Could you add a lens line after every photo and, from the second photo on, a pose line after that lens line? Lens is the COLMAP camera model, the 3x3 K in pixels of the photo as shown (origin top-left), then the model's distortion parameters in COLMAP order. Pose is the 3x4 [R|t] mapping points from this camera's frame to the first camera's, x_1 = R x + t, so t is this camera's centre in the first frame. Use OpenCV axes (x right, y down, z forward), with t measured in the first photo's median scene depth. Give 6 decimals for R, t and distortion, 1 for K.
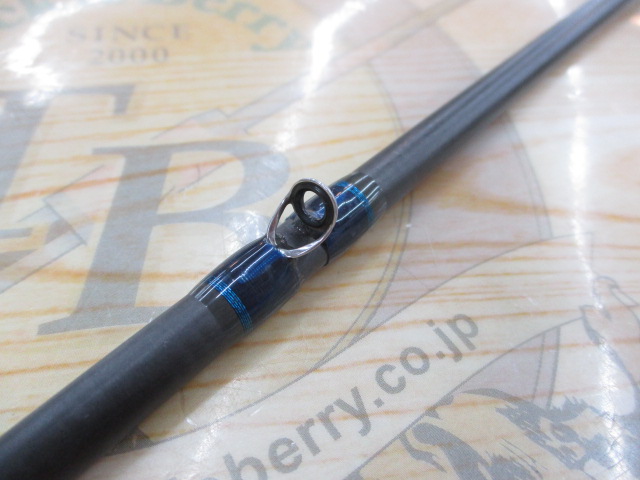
lens RADIAL K [[531.0, 0, 318.4], [0, 531.0, 238.8], [0, 0, 1]] dist [-0.028307, 0.021879]
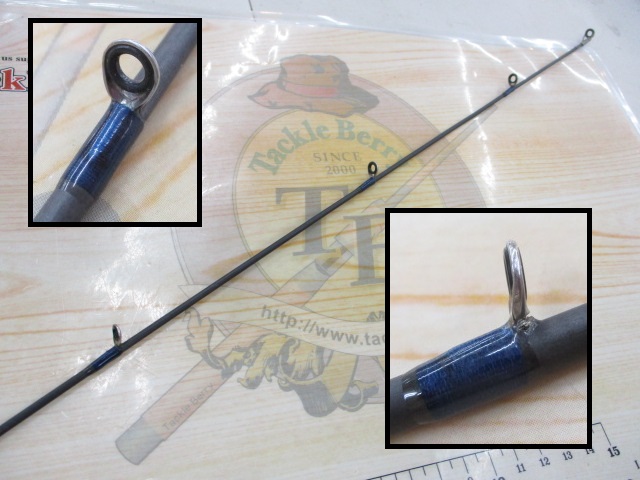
lens RADIAL K [[531.0, 0, 321.3], [0, 531.0, 241.1], [0, 0, 1]] dist [-0.028307, 0.021879]
pose [[0.985688, 0.045942, 0.162197, -0.986787], [-0.067172, 0.989505, 0.127936, -0.392519], [-0.154617, -0.137000, 0.978430, -1.682873]]
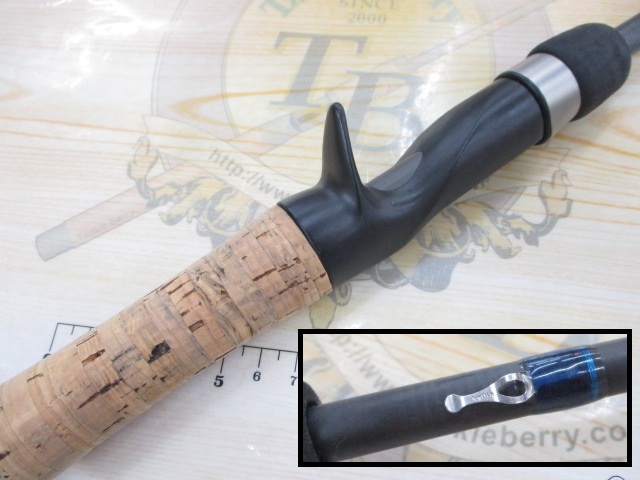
lens RADIAL K [[531.0, 0, 320.8], [0, 531.0, 238.0], [0, 0, 1]] dist [-0.028307, 0.021879]
pose [[0.932612, 0.235946, -0.273063, 0.270103], [-0.150748, 0.942189, 0.299258, -0.160077], [0.327886, -0.237928, 0.914265, -1.320083]]
